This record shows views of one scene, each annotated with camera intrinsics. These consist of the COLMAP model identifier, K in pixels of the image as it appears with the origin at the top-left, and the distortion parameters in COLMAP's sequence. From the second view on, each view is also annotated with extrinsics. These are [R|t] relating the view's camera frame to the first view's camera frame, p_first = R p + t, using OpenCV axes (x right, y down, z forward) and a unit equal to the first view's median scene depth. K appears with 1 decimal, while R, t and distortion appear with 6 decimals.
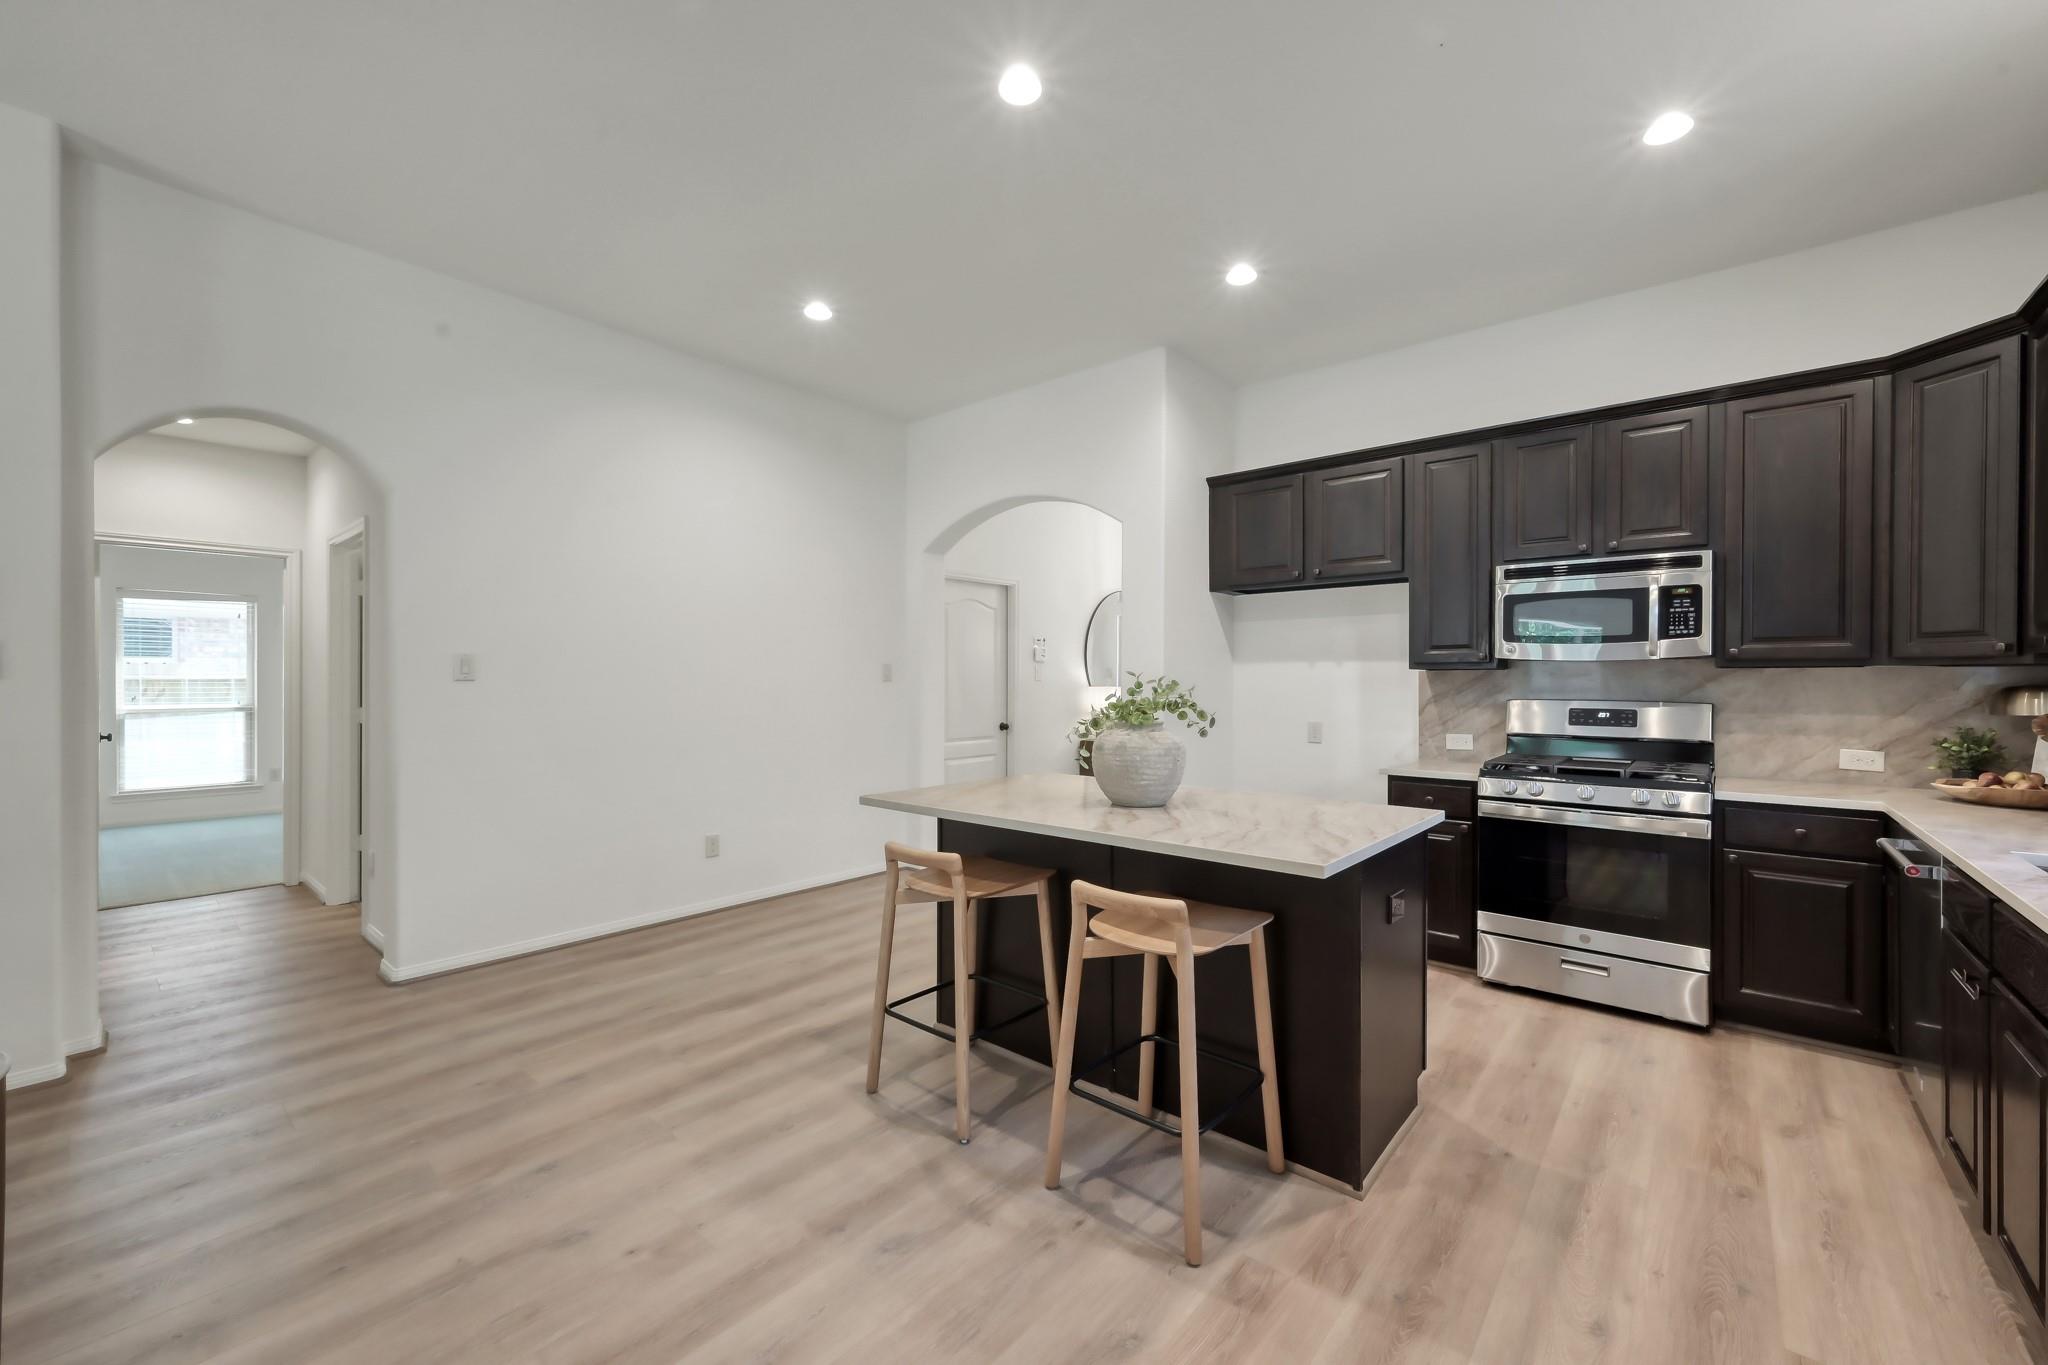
lens RADIAL K [[815.7, 0, 1046.3], [0, 815.7, 679.6], [0, 0, 1]] dist [-0.000012, -0.000032]
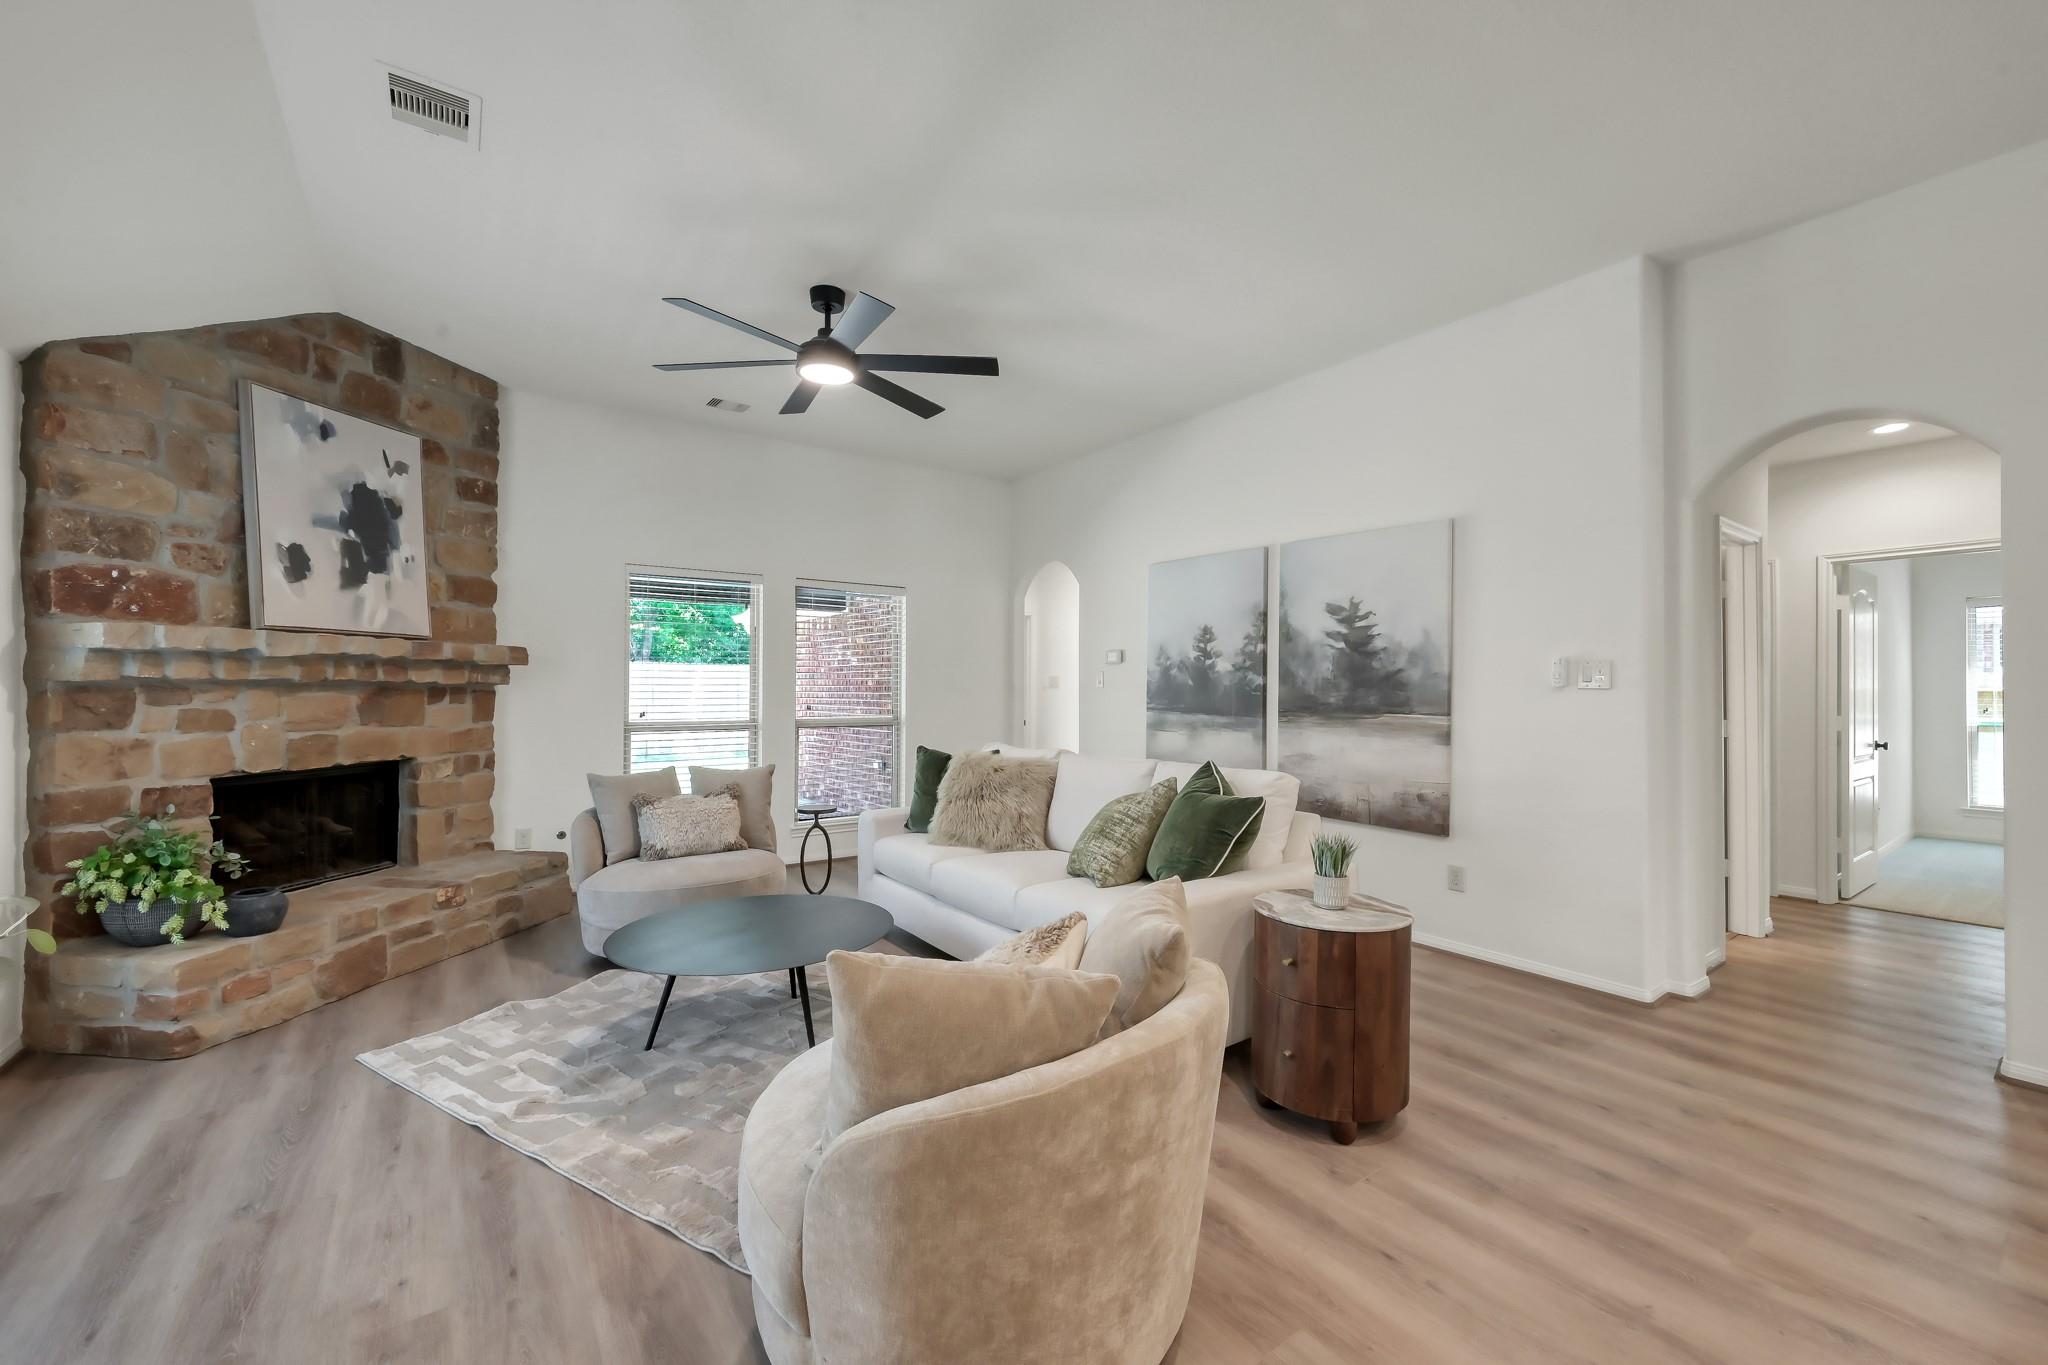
lens RADIAL K [[817.8, 0, 1029.4], [0, 817.8, 683.1], [0, 0, 1]] dist [0.000910, 0.000123]
pose [[-0.260235, -0.010679, -0.965486, 0.188366], [-0.001140, 0.999942, -0.010752, 0.003607], [0.965545, -0.001698, -0.260232, 0.278338]]
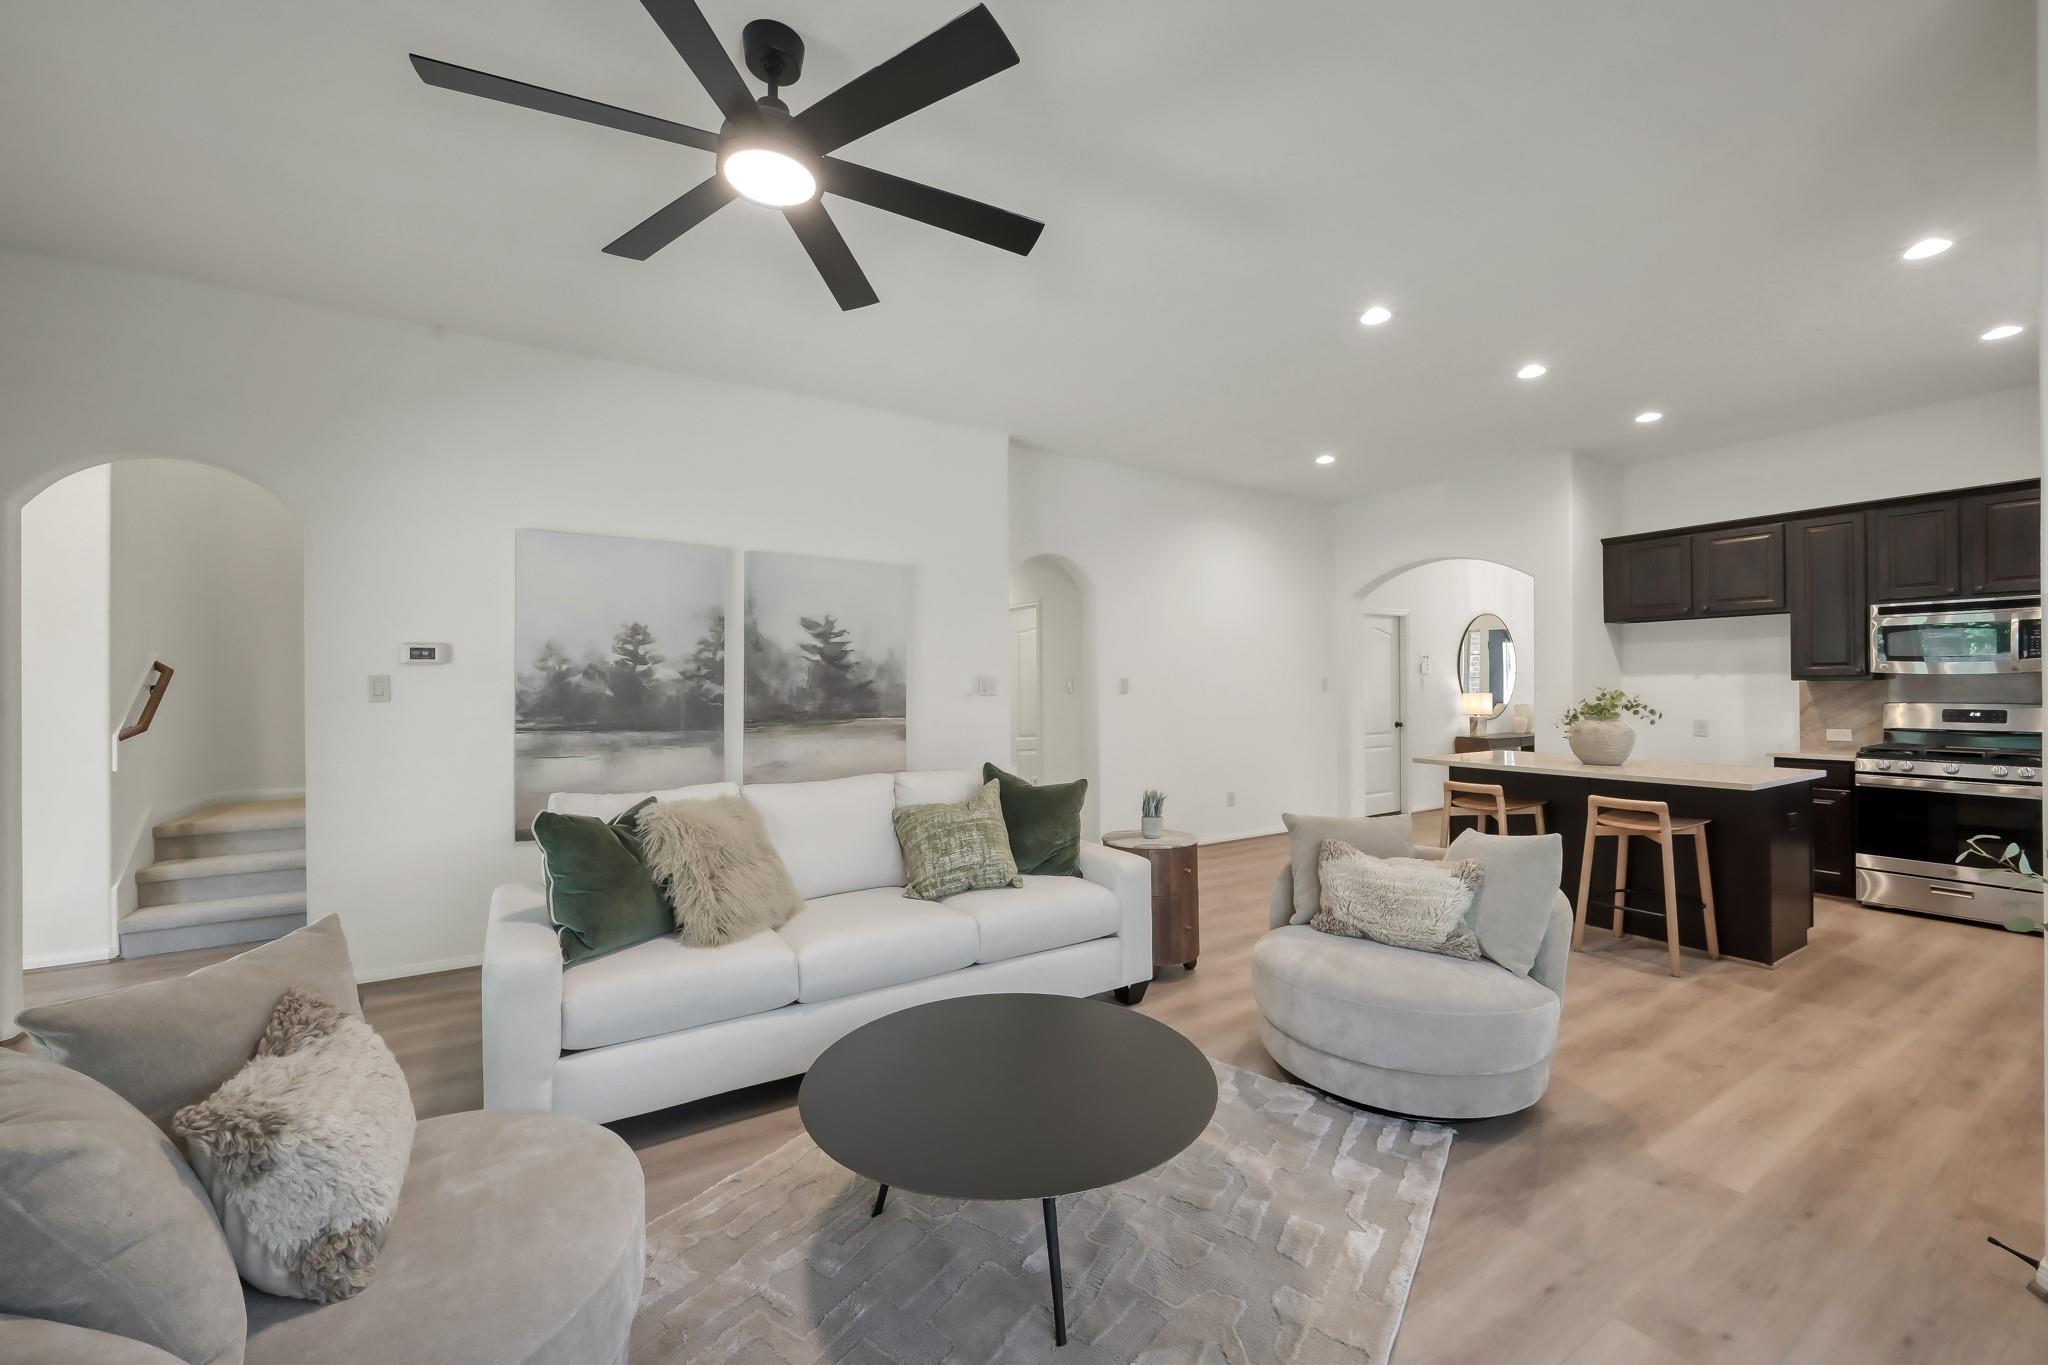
lens RADIAL K [[817.8, 0, 1029.4], [0, 817.8, 683.1], [0, 0, 1]] dist [0.000910, 0.000123]
pose [[0.950469, -0.009772, -0.310667, -0.369282], [0.009477, 0.999952, -0.002457, -0.018845], [0.310676, -0.000609, 0.950516, -0.753578]]
